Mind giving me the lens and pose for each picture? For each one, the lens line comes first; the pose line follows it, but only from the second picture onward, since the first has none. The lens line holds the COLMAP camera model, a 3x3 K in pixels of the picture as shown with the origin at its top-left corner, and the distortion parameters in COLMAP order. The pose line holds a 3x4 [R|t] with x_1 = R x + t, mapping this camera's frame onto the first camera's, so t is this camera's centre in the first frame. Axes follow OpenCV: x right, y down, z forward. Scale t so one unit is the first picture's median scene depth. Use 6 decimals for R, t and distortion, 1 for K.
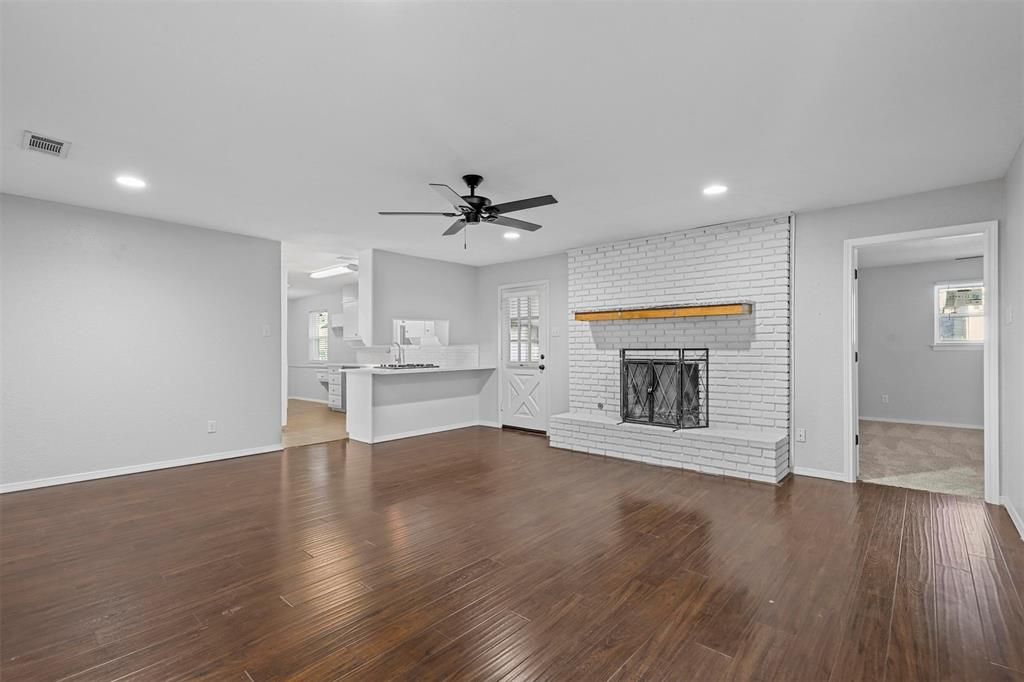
lens RADIAL K [[466.2, 0, 509.1], [0, 466.2, 344.0], [0, 0, 1]] dist [0.008926, -0.002362]
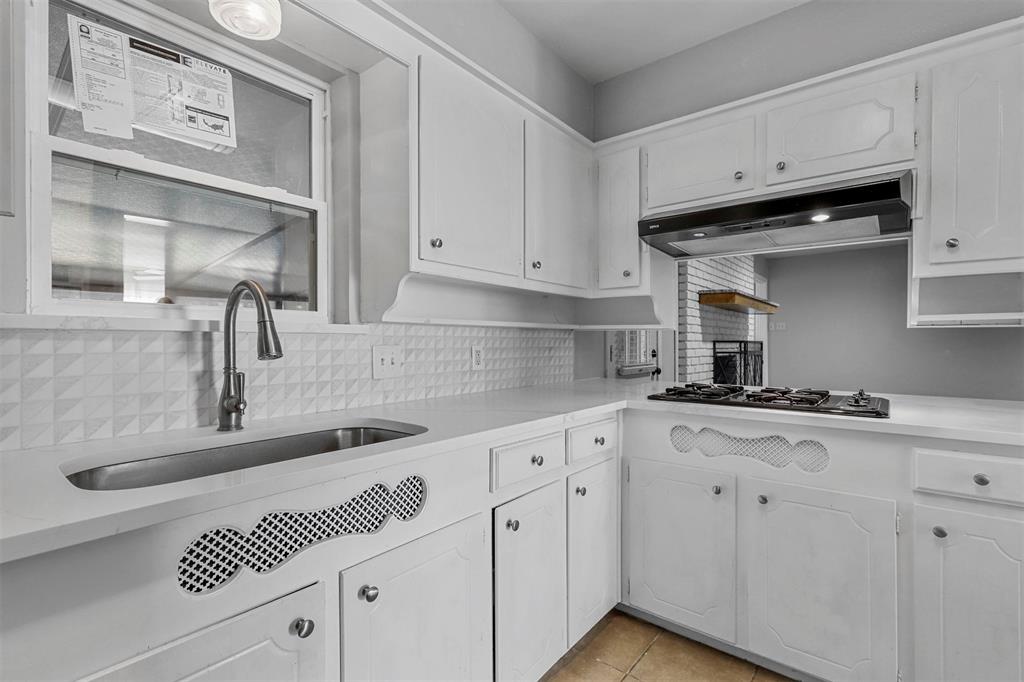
lens RADIAL K [[466.2, 0, 517.0], [0, 466.2, 341.1], [0, 0, 1]] dist [0.008926, -0.002362]
pose [[-0.052688, 0.011661, 0.998543, -0.570767], [-0.007587, 0.999898, -0.012077, 0.022367], [-0.998582, -0.008212, -0.052595, 1.345378]]
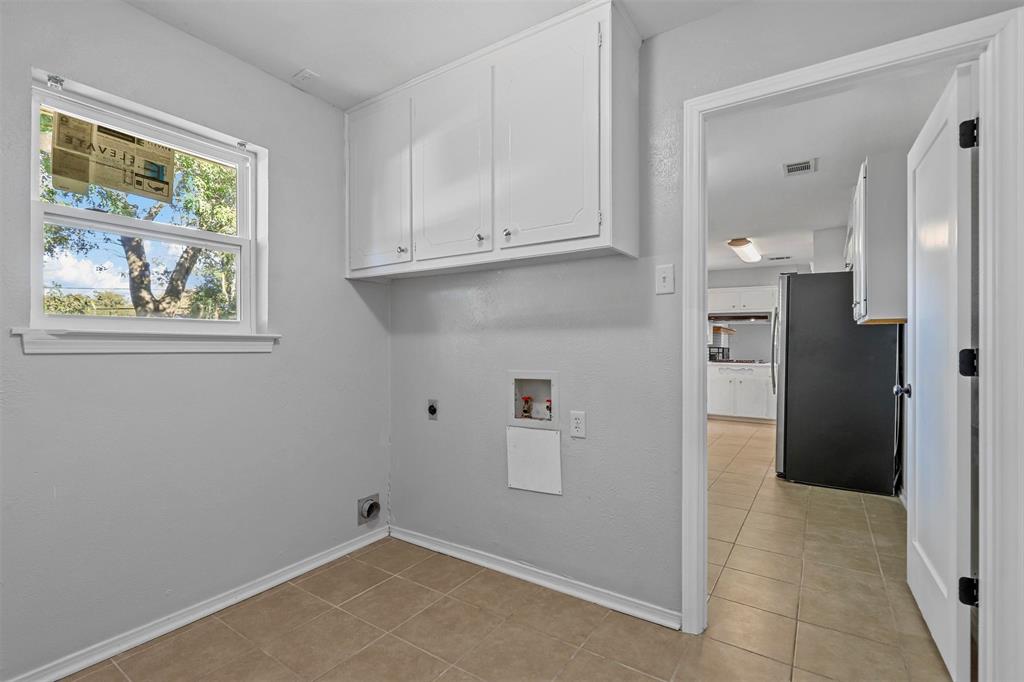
lens RADIAL K [[466.2, 0, 519.1], [0, 466.2, 345.0], [0, 0, 1]] dist [0.008926, -0.002362]
pose [[-0.155068, 0.010593, 0.987847, -1.461413], [-0.015574, 0.999792, -0.013166, 0.036016], [-0.987781, -0.017426, -0.154871, 1.975535]]
